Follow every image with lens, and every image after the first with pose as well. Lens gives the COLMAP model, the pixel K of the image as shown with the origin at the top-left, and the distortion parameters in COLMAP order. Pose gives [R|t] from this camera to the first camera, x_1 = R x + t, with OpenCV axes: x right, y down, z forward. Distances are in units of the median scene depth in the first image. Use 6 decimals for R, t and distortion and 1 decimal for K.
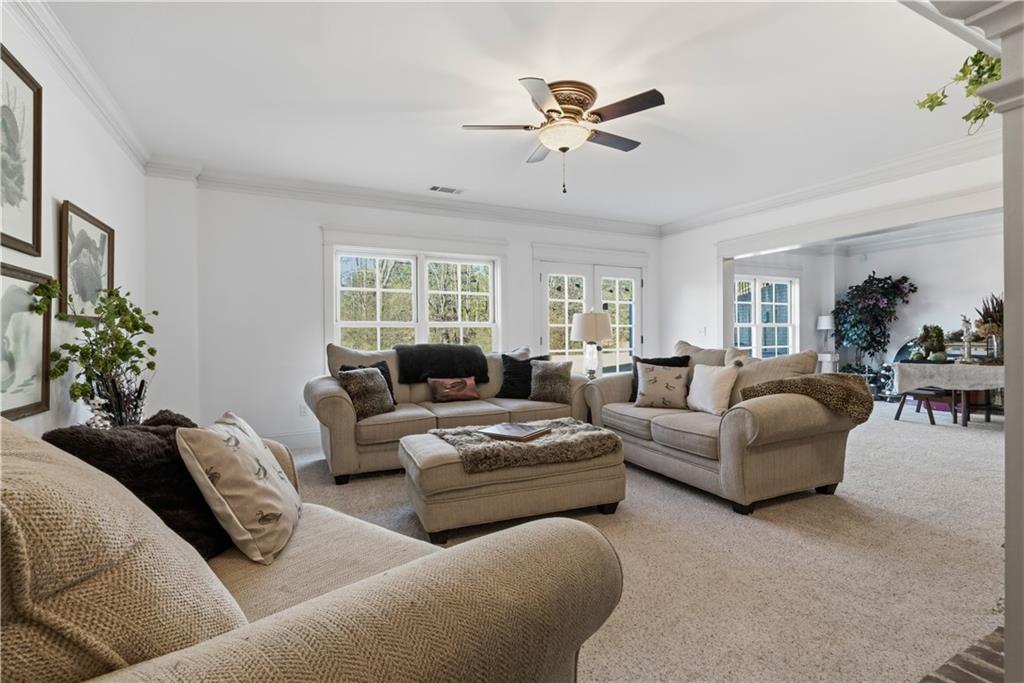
lens RADIAL K [[471.9, 0, 515.1], [0, 471.9, 339.0], [0, 0, 1]] dist [-0.006274, -0.000576]
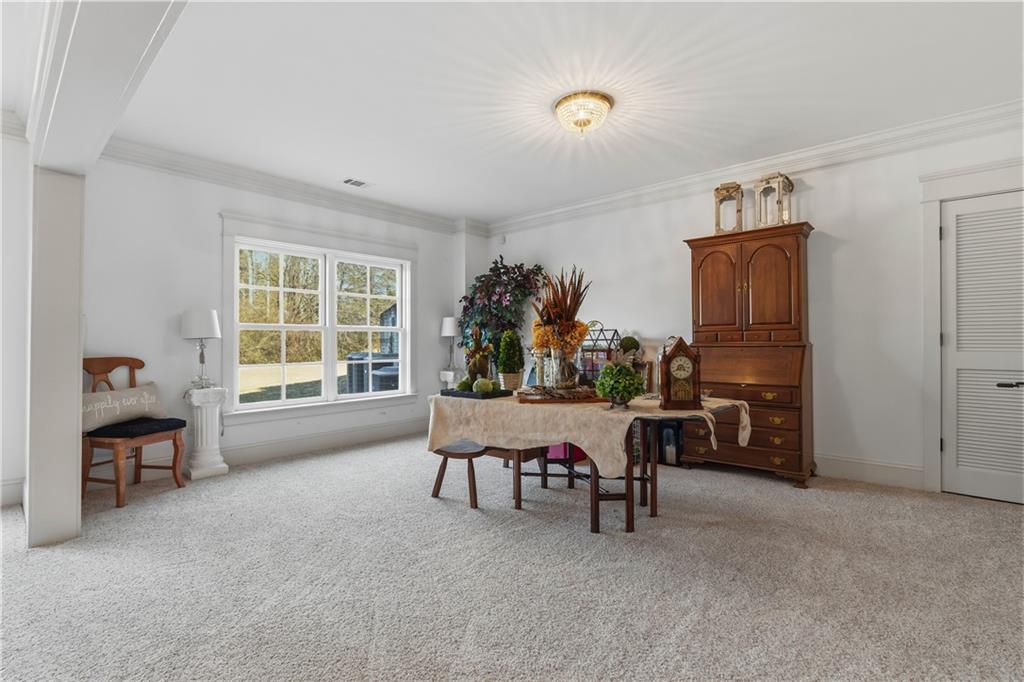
lens RADIAL K [[471.9, 0, 514.8], [0, 471.9, 339.7], [0, 0, 1]] dist [-0.006274, -0.000576]
pose [[0.929828, 0.006117, 0.367944, 0.520455], [-0.001249, 0.999909, -0.013467, -0.006495], [-0.367992, 0.012062, 0.929751, 0.327404]]
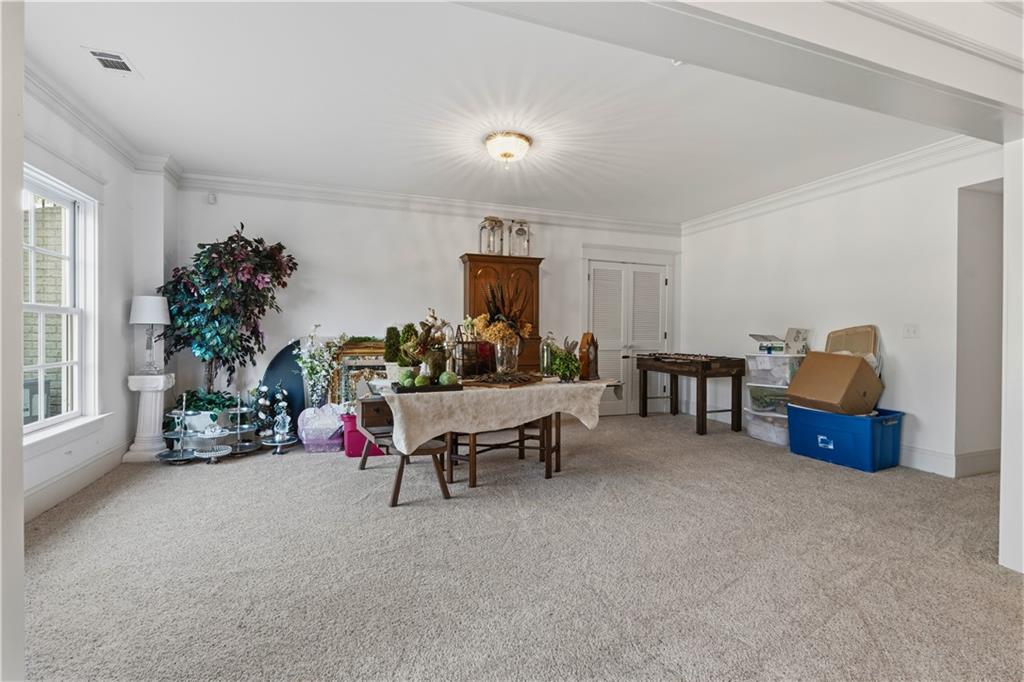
lens RADIAL K [[471.9, 0, 516.1], [0, 471.9, 335.1], [0, 0, 1]] dist [-0.006274, -0.000576]
pose [[0.111331, 0.004395, 0.993774, 0.237664], [-0.002119, 0.999989, -0.004185, -0.008737], [-0.993781, -0.001640, 0.111339, 0.610292]]
